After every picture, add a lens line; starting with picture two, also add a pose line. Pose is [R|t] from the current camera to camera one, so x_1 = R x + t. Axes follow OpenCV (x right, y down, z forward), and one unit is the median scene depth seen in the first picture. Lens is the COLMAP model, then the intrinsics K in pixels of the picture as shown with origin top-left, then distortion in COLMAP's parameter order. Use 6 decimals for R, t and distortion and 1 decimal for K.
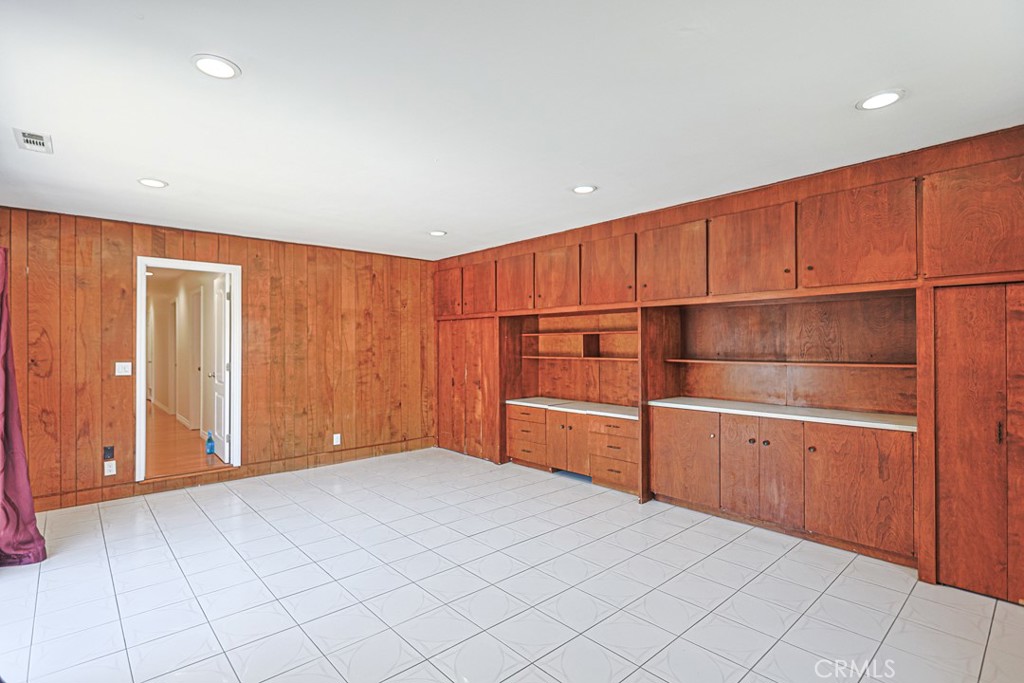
lens RADIAL K [[491.8, 0, 511.4], [0, 491.8, 342.1], [0, 0, 1]] dist [-0.001857, 0.000753]
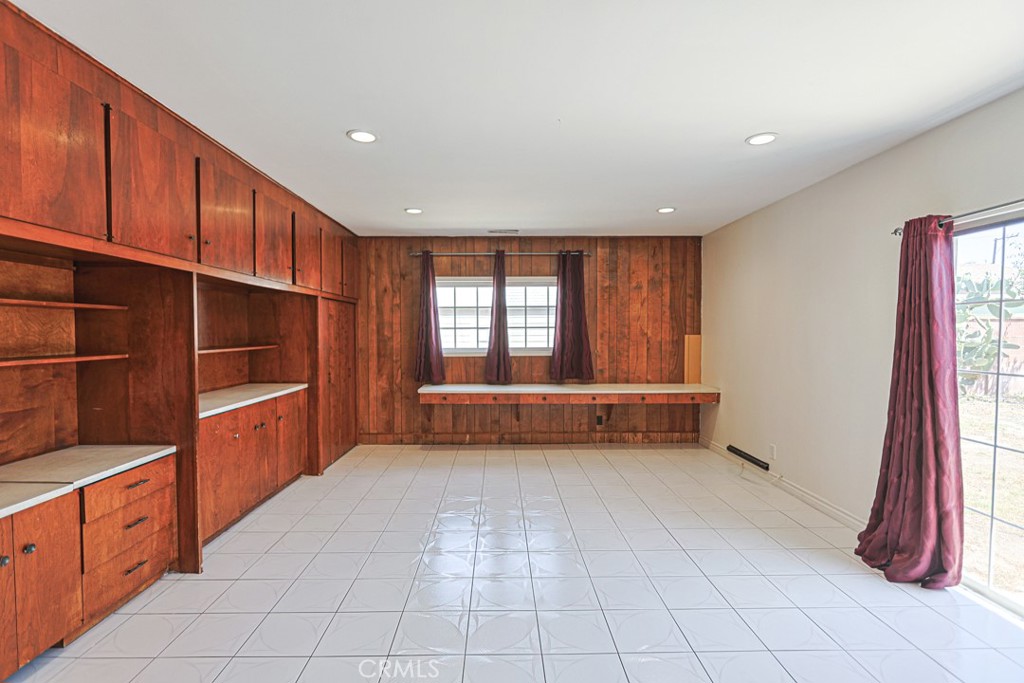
lens RADIAL K [[491.8, 0, 511.5], [0, 491.8, 345.5], [0, 0, 1]] dist [-0.001857, 0.000753]
pose [[-0.749110, -0.020606, 0.662125, -0.458555], [-0.007001, 0.999707, 0.023191, 0.006635], [-0.662408, 0.012737, -0.749035, 1.157255]]
